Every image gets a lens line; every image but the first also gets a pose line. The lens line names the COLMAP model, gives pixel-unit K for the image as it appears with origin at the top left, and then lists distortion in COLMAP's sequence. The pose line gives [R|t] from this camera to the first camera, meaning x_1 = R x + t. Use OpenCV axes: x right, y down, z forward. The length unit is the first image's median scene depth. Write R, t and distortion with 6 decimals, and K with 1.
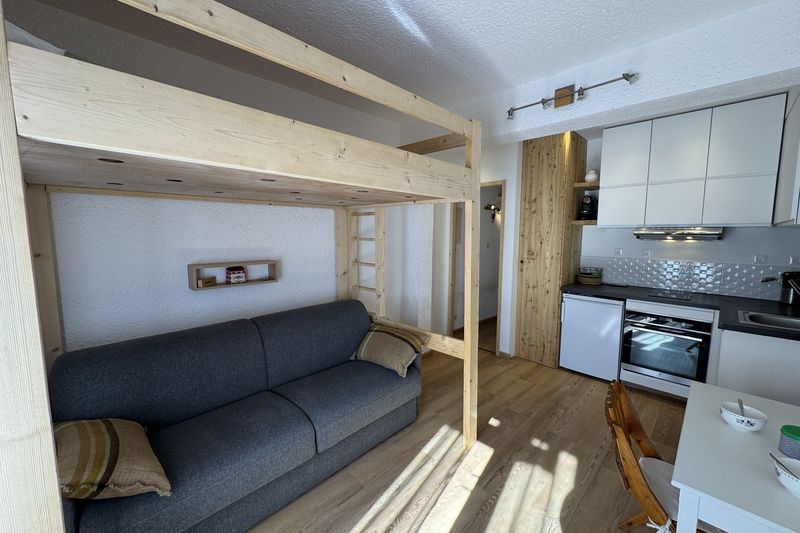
lens RADIAL K [[320.4, 0, 399.6], [0, 320.4, 264.0], [0, 0, 1]] dist [-0.002150, 0.000011]
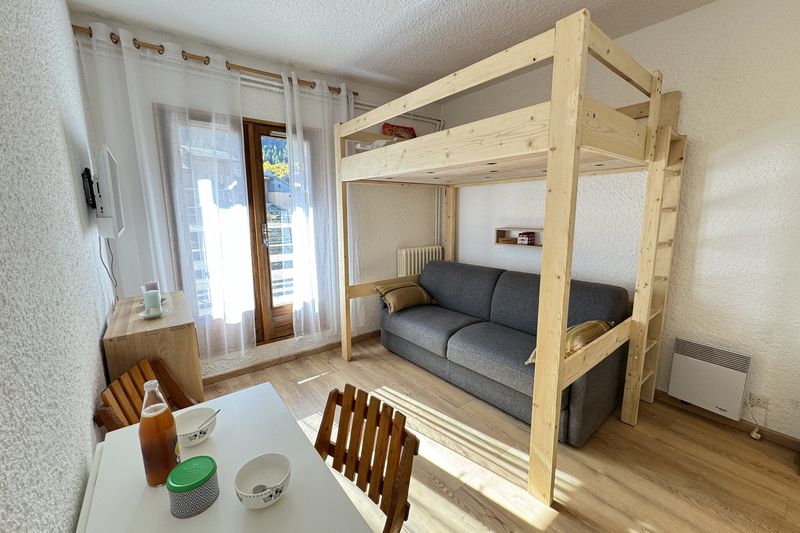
lens RADIAL K [[320.4, 0, 399.6], [0, 320.4, 264.0], [0, 0, 1]] dist [-0.002150, 0.000011]
pose [[-0.125981, 0.162240, -0.978676, 1.023771], [-0.092631, 0.980302, 0.174433, -0.052468], [0.987699, 0.112631, -0.108471, 0.824052]]
